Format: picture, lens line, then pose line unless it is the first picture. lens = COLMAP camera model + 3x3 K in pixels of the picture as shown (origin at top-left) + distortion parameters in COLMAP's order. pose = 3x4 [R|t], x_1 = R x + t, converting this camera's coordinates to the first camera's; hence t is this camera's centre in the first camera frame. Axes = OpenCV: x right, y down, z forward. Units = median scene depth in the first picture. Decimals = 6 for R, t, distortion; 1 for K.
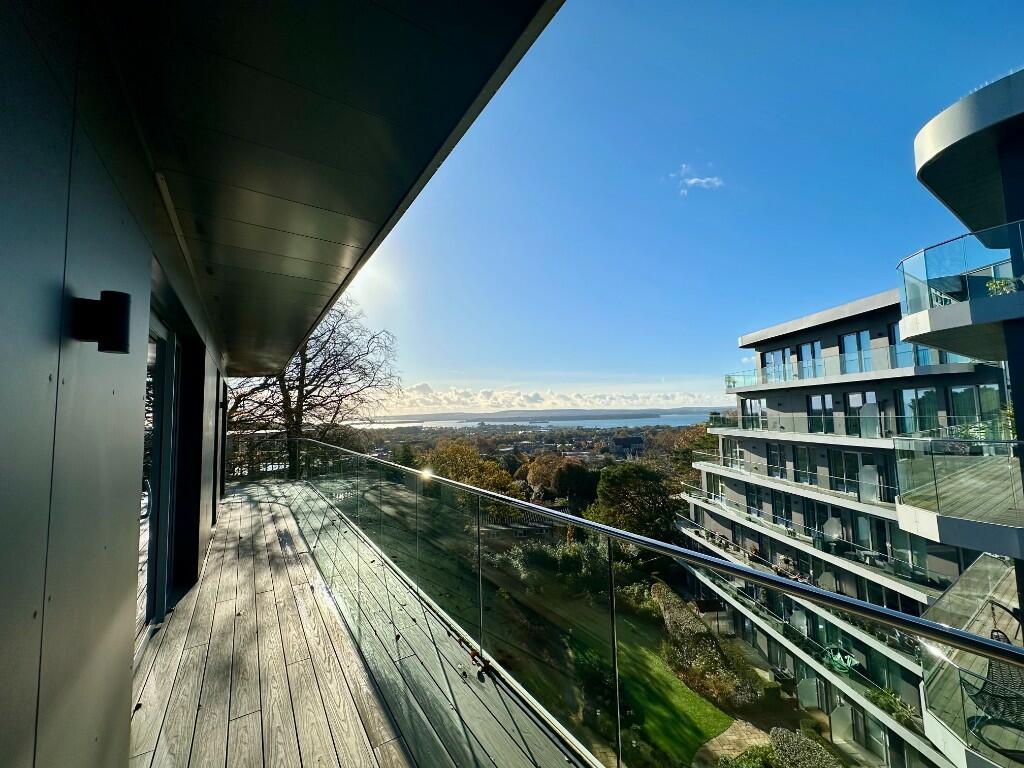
lens RADIAL K [[406.0, 0, 512.0], [0, 406.0, 384.0], [0, 0, 1]] dist [0.000318, 0.000683]
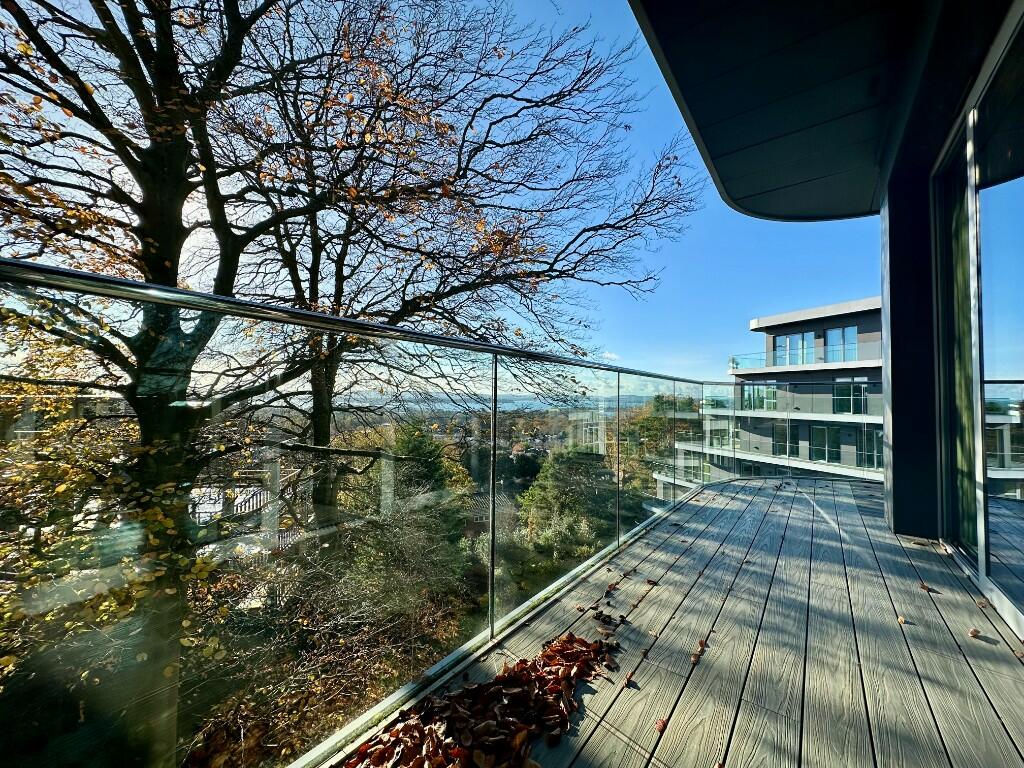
lens RADIAL K [[406.0, 0, 512.0], [0, 406.0, 384.0], [0, 0, 1]] dist [0.000318, 0.000683]
pose [[0.941805, 0.047121, 0.332841, -0.372663], [-0.059184, 0.997903, 0.026191, 0.060050], [-0.330909, -0.044366, 0.942619, 0.258270]]
